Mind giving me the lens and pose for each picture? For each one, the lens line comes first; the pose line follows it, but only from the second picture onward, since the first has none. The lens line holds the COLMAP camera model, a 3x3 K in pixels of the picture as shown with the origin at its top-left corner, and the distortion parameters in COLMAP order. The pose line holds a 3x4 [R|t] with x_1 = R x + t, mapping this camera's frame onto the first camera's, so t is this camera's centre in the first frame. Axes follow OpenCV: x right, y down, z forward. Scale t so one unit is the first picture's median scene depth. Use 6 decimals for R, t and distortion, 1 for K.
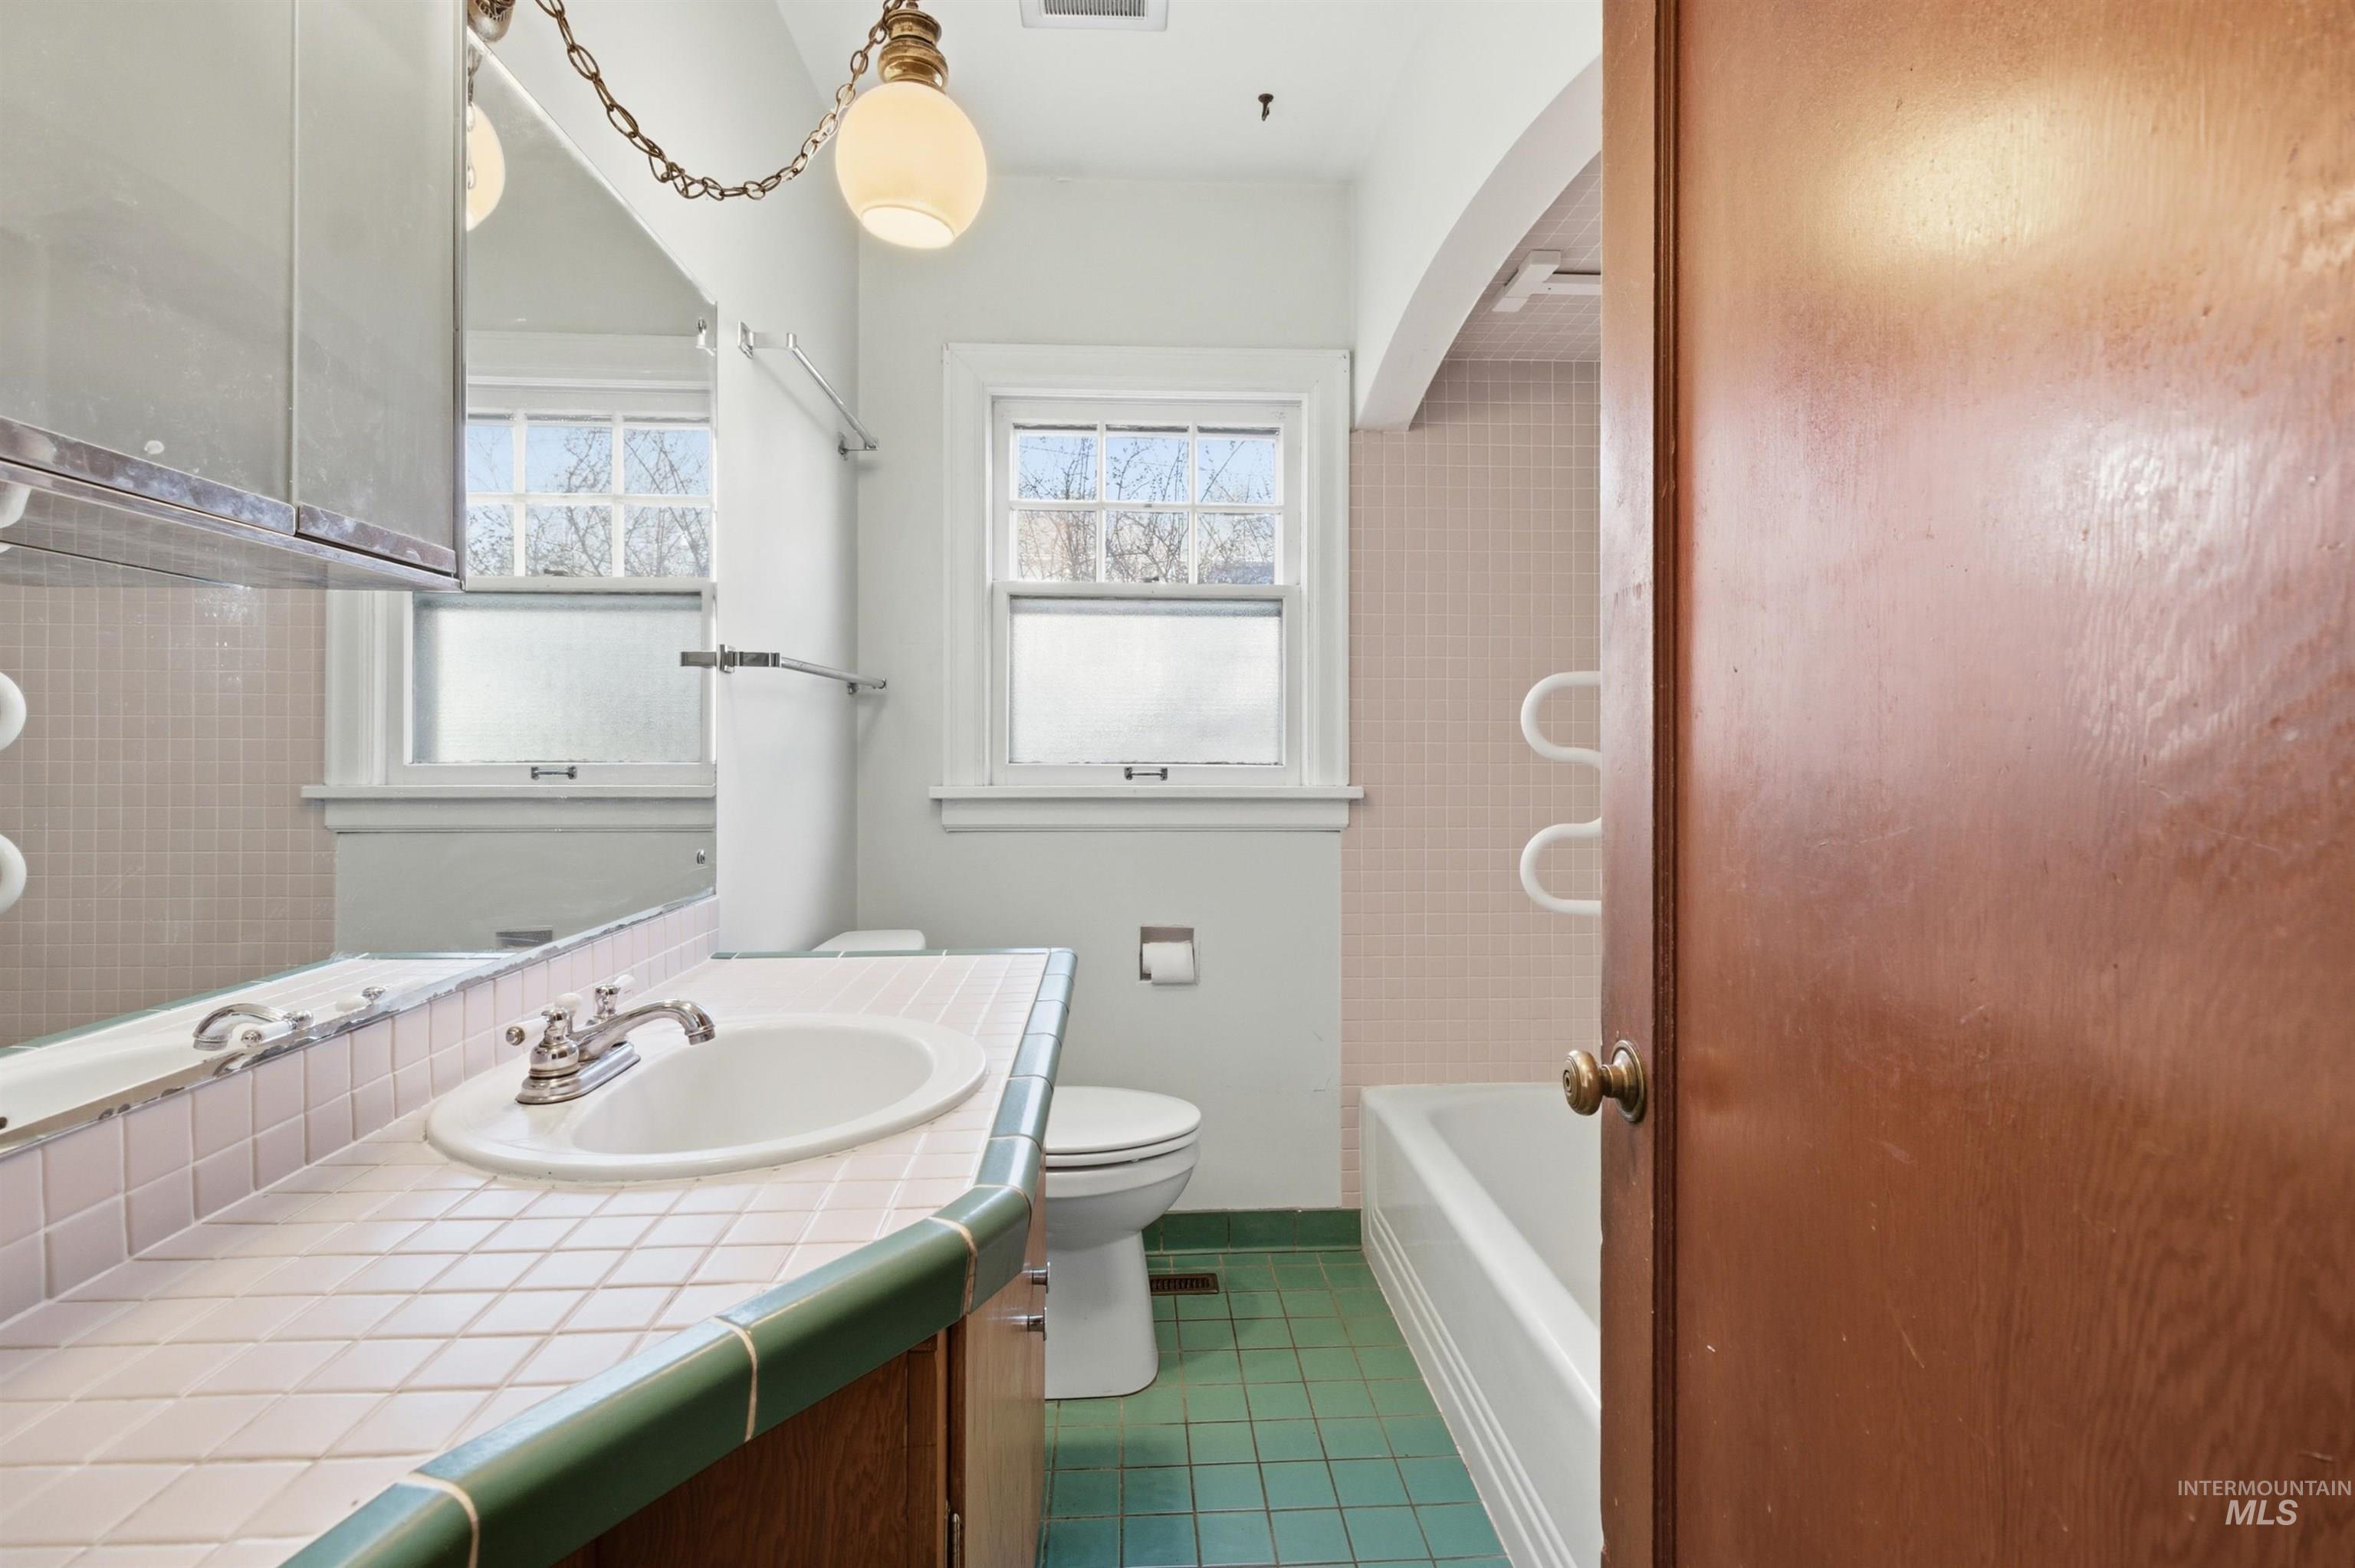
lens RADIAL K [[1087.8, 0, 1176.2], [0, 1087.8, 750.5], [0, 0, 1]] dist [0.000038, -0.000144]
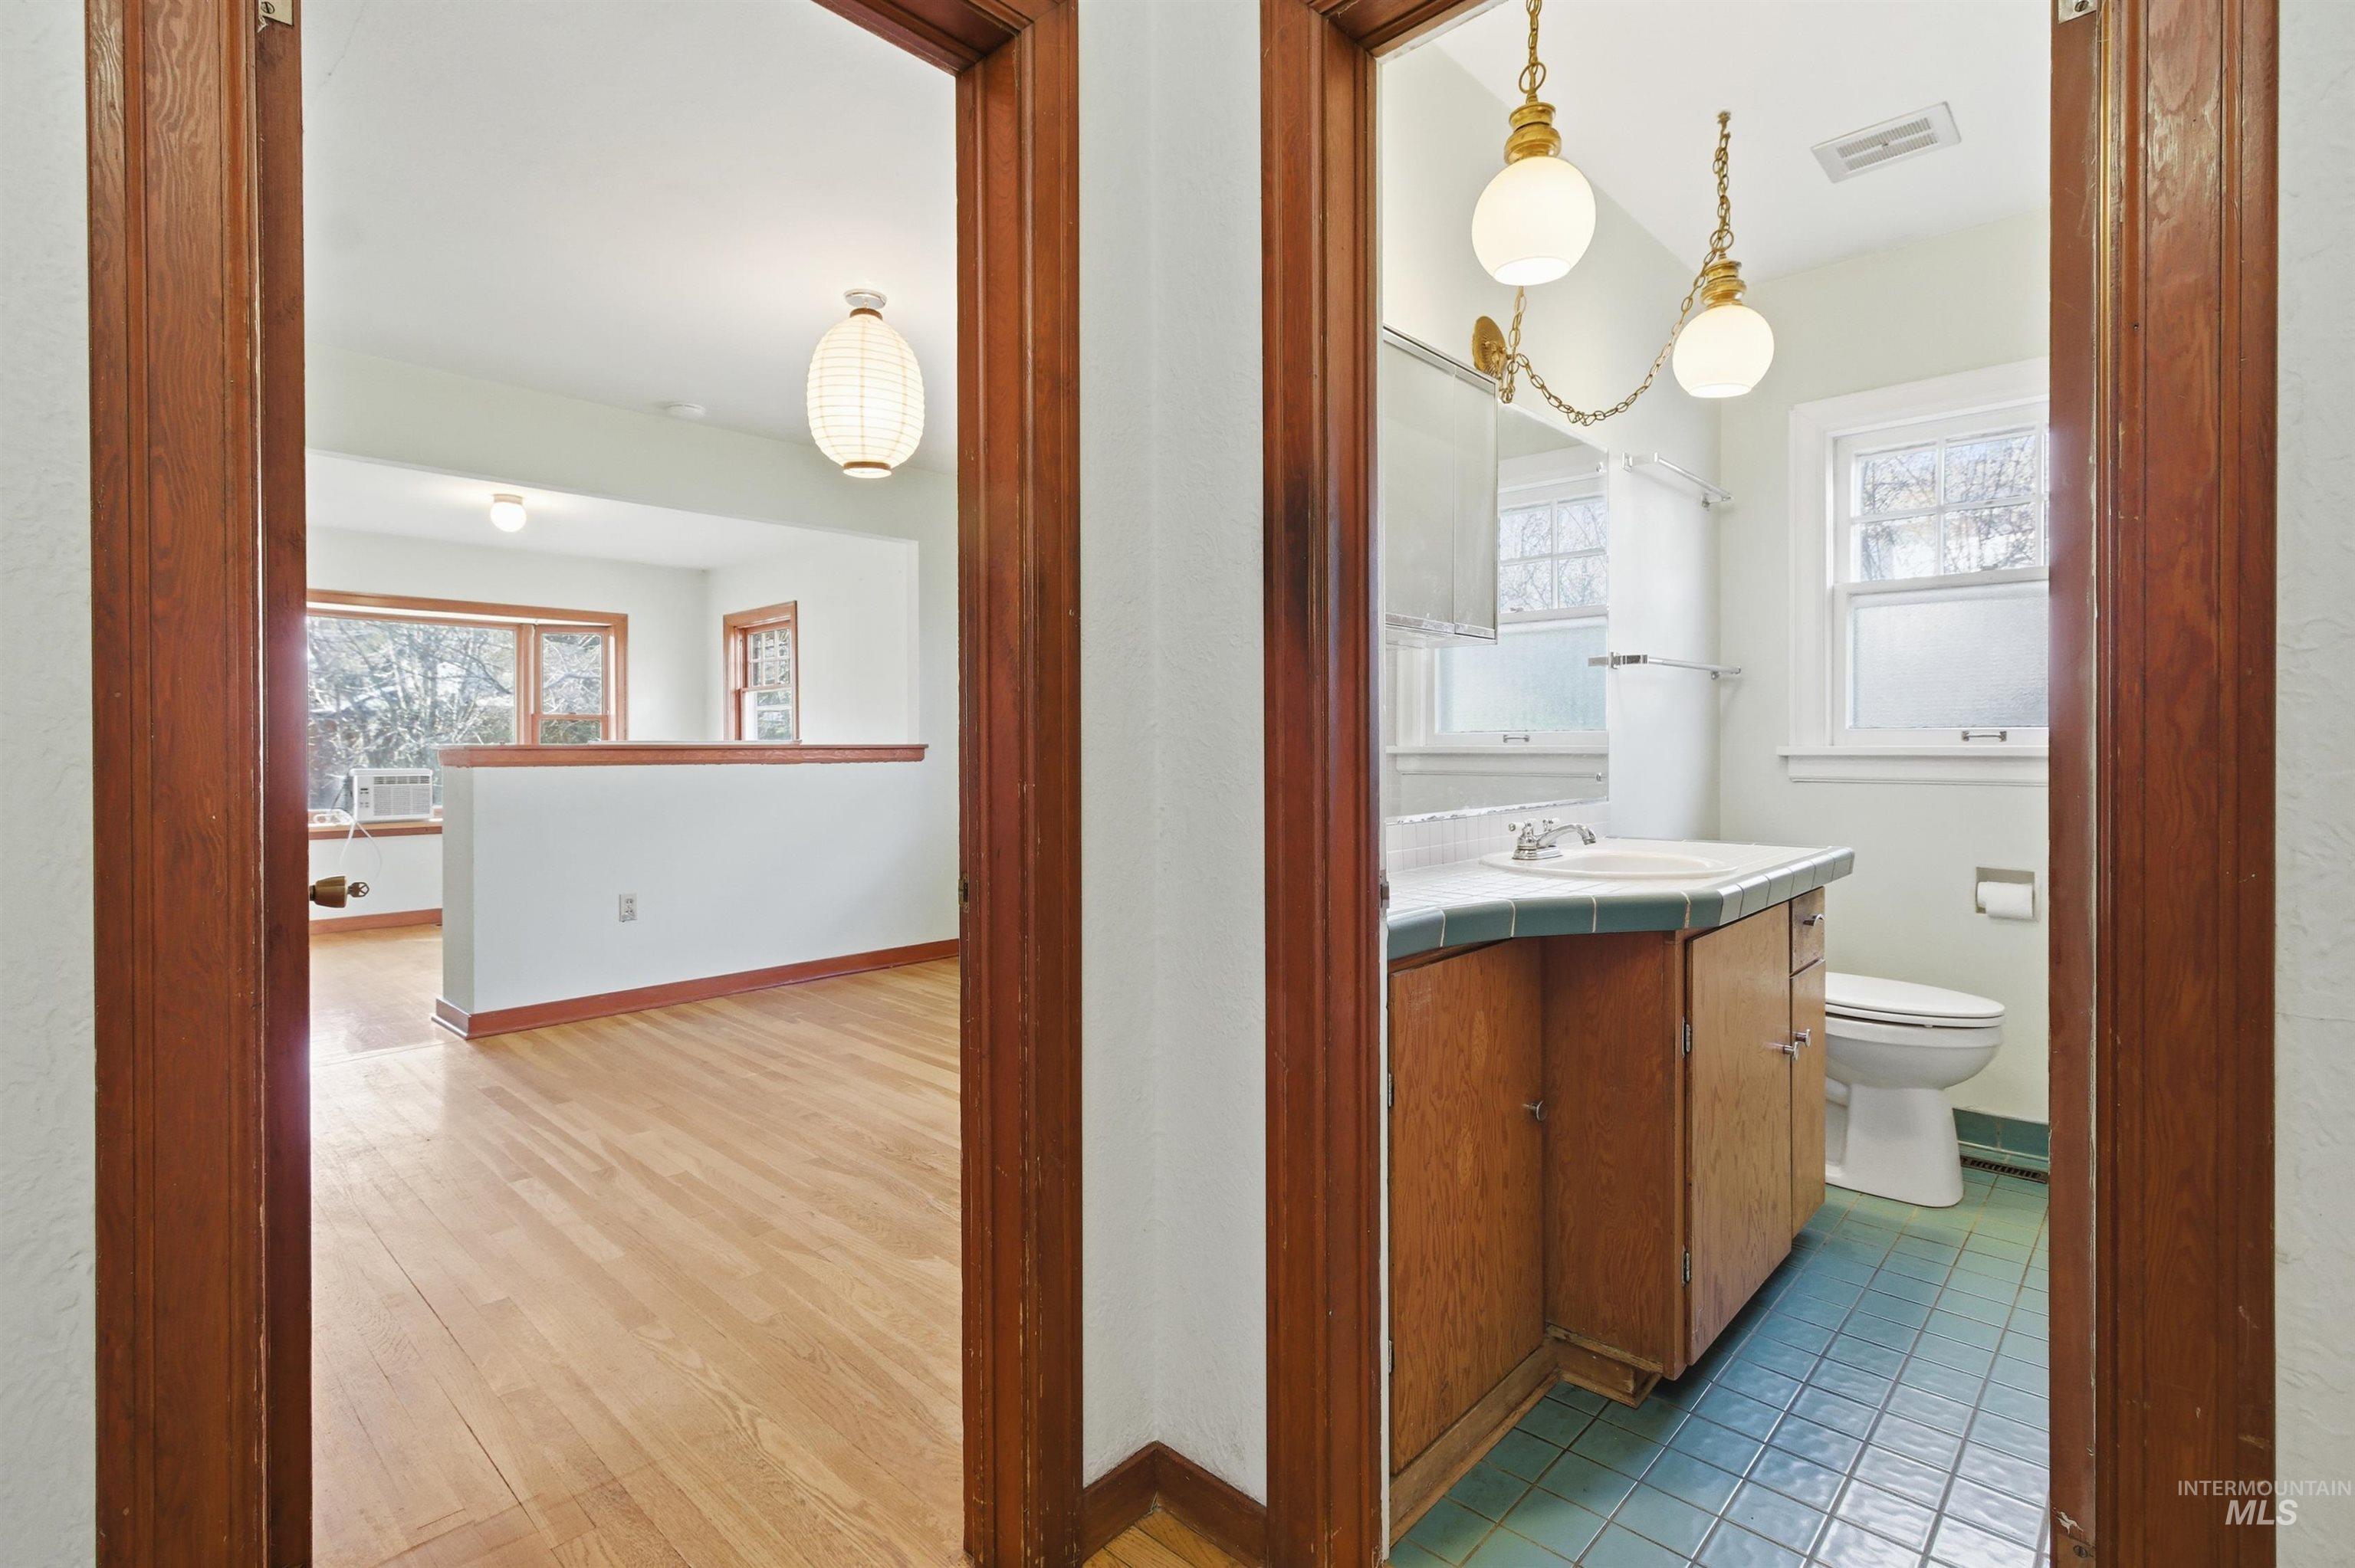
lens RADIAL K [[1087.8, 0, 1176.2], [0, 1087.8, 750.5], [0, 0, 1]] dist [0.000038, -0.000144]
pose [[0.690003, 0.001236, -0.723806, 0.333595], [0.002254, 0.999990, 0.003857, 0.045785], [0.723803, -0.004293, 0.689993, -0.644138]]
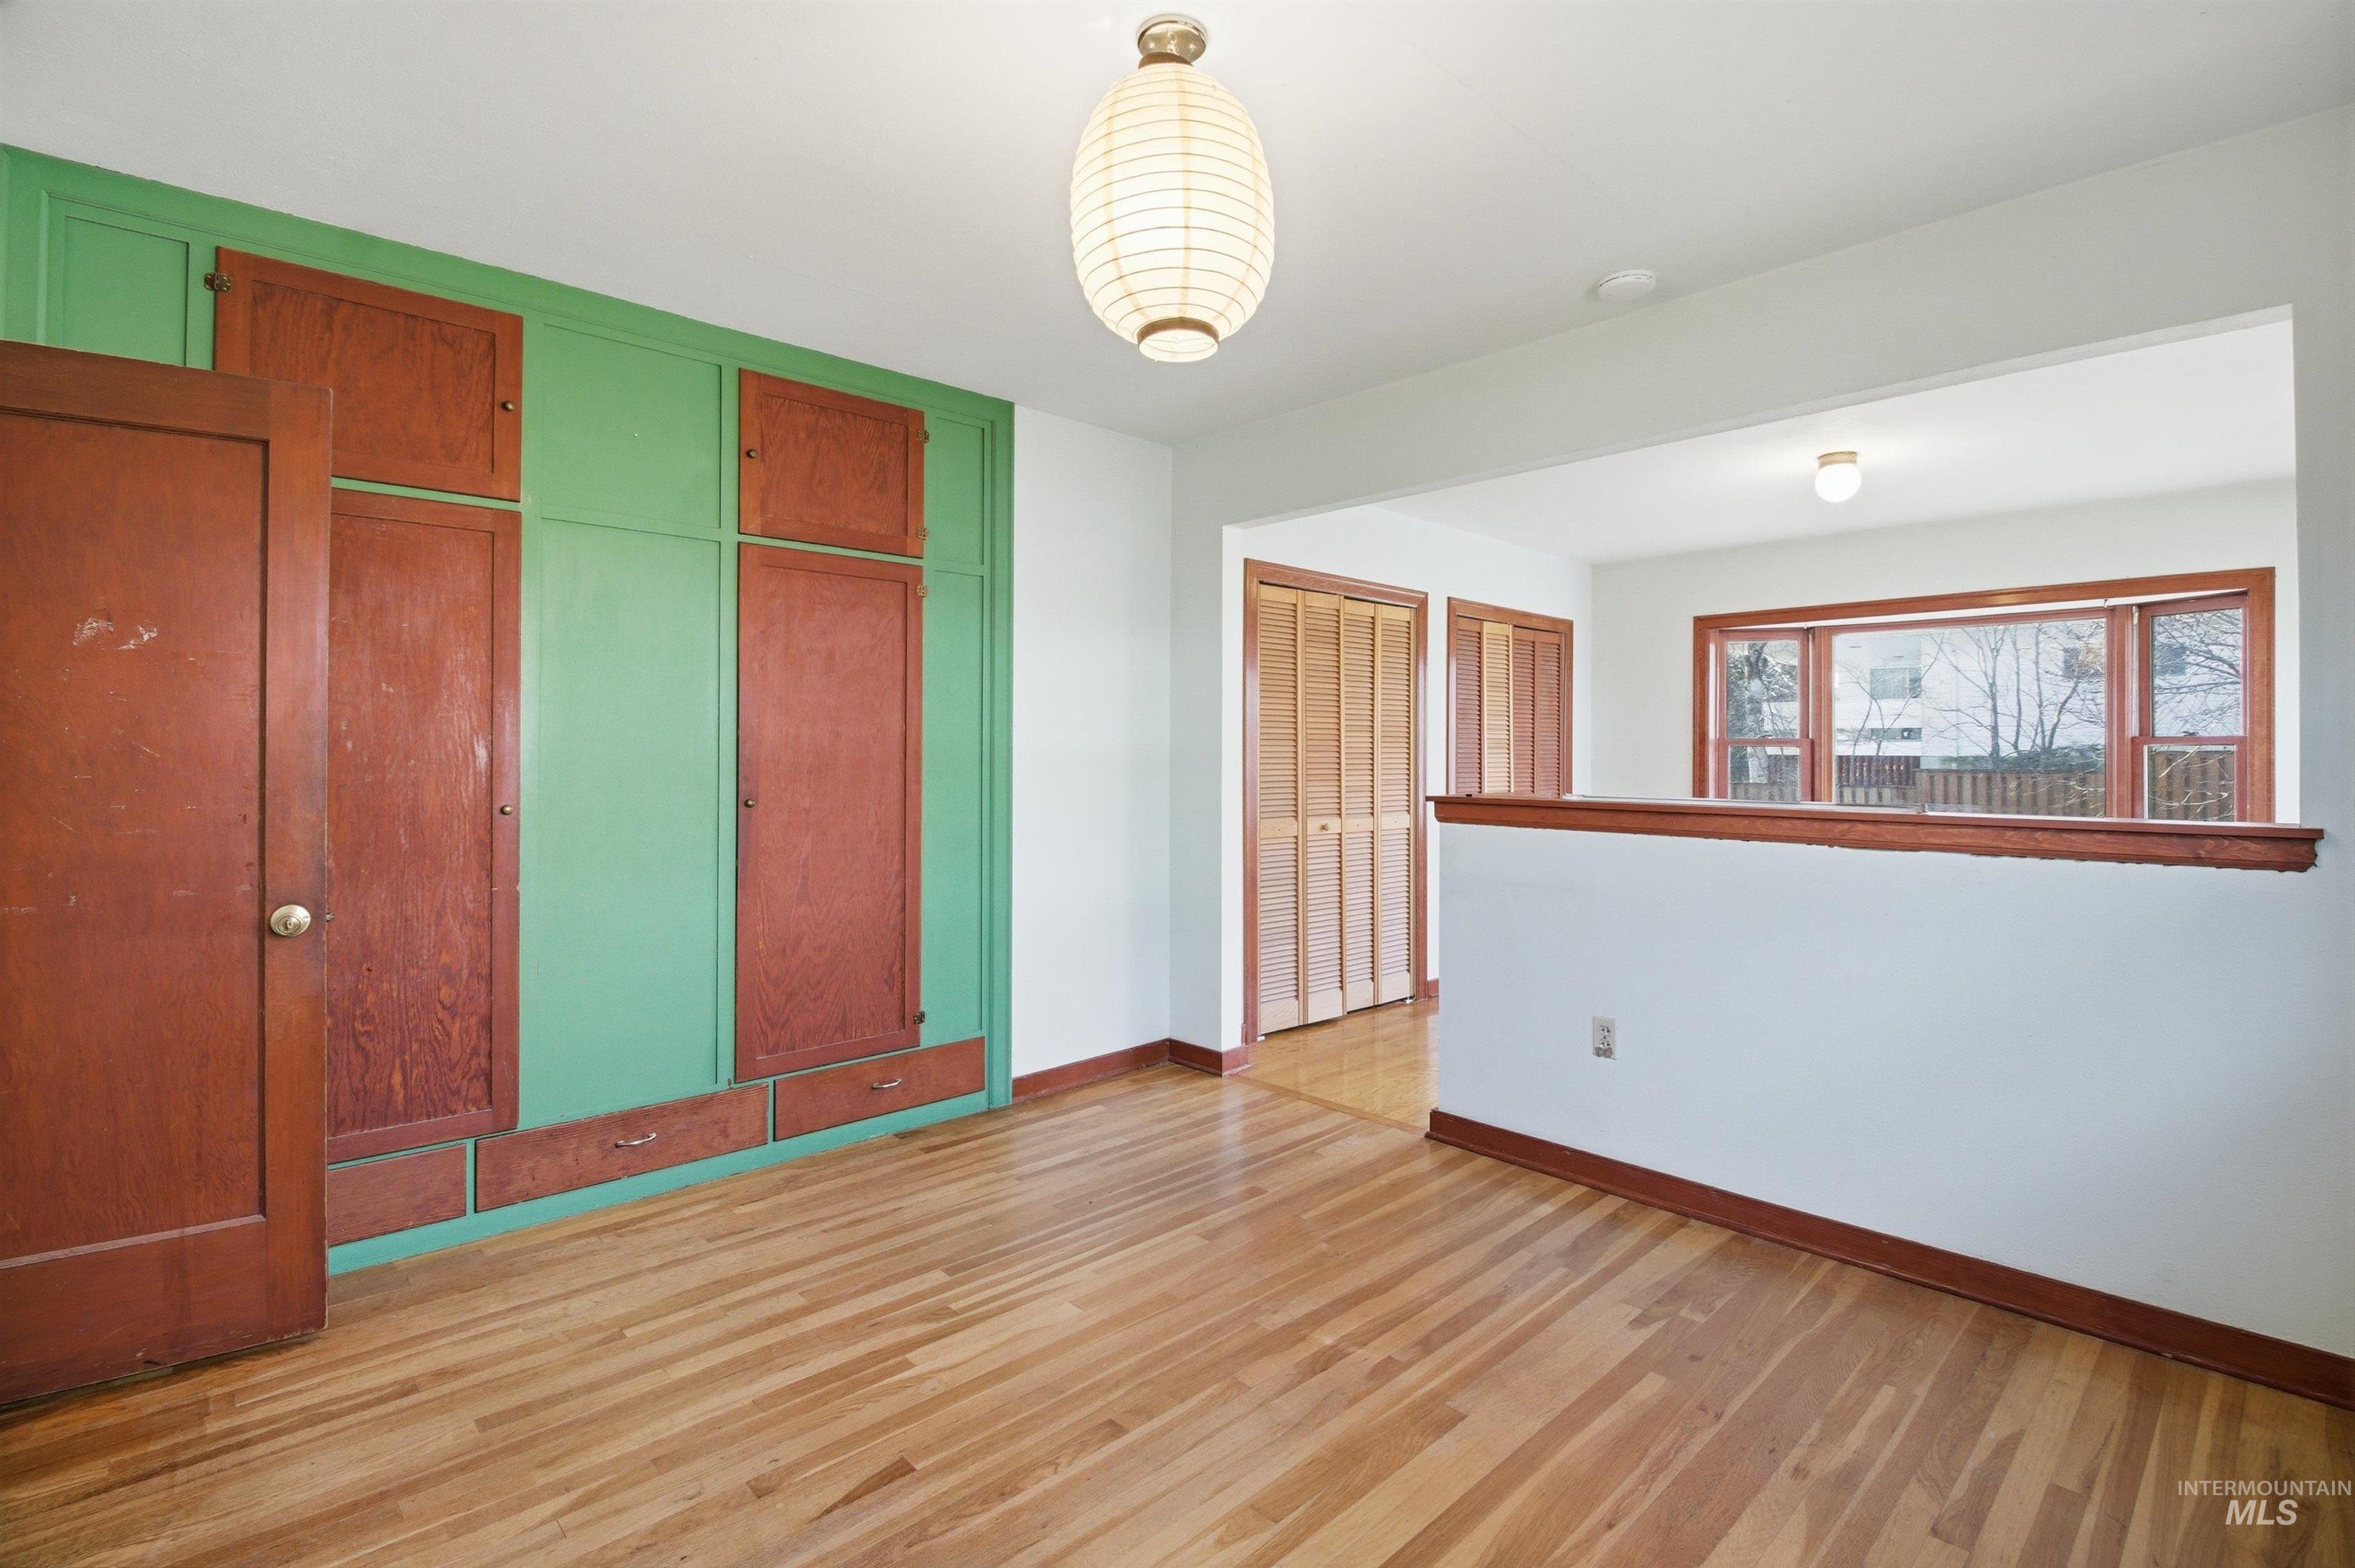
lens RADIAL K [[1089.4, 0, 1196.1], [0, 1089.4, 748.4], [0, 0, 1]] dist [0.000131, -0.013020]
pose [[-0.759249, -0.002955, -0.650793, -0.808207], [-0.001773, 0.999995, -0.002472, -0.049104], [0.650798, -0.000723, -0.759251, 1.204160]]
